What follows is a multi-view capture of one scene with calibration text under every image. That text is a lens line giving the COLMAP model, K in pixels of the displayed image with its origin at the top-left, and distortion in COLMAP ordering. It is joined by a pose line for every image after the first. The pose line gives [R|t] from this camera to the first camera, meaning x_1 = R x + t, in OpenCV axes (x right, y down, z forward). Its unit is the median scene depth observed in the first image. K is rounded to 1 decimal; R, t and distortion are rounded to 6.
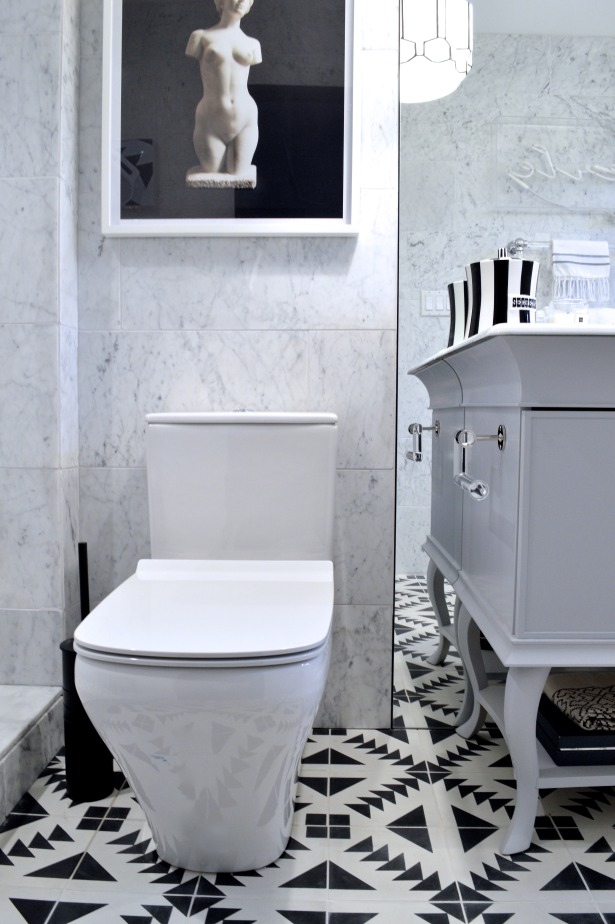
lens RADIAL K [[738.5, 0, 312.0], [0, 738.5, 467.2], [0, 0, 1]] dist [-0.085124, 0.015031]
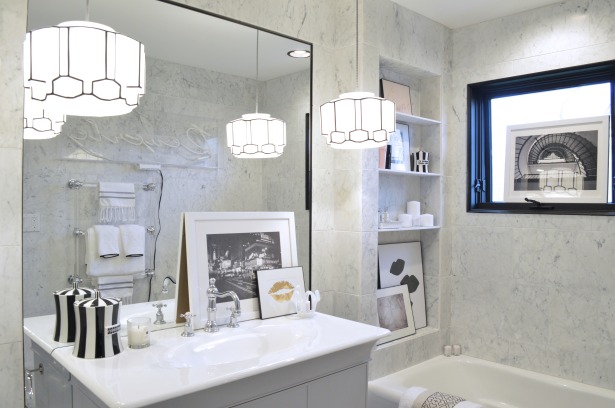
lens RADIAL K [[491.5, 0, 309.8], [0, 491.5, 202.8], [0, 0, 1]] dist [-0.085124, 0.015031]
pose [[0.712963, -0.001173, 0.701201, -0.137503], [0.046339, 0.997891, -0.045447, -0.391369], [-0.699669, 0.064895, 0.711514, -0.082679]]
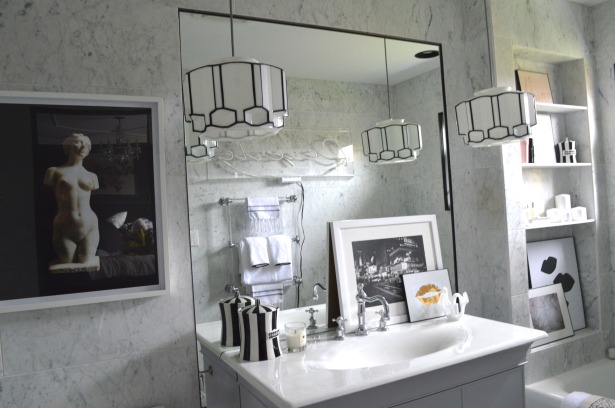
lens RADIAL K [[491.5, 0, 310.6], [0, 491.5, 202.5], [0, 0, 1]] dist [-0.085124, 0.015031]
pose [[0.872924, -0.050814, 0.485202, -0.170970], [0.098279, 0.992487, -0.072872, -0.398687], [-0.477854, 0.111297, 0.871360, -0.098814]]
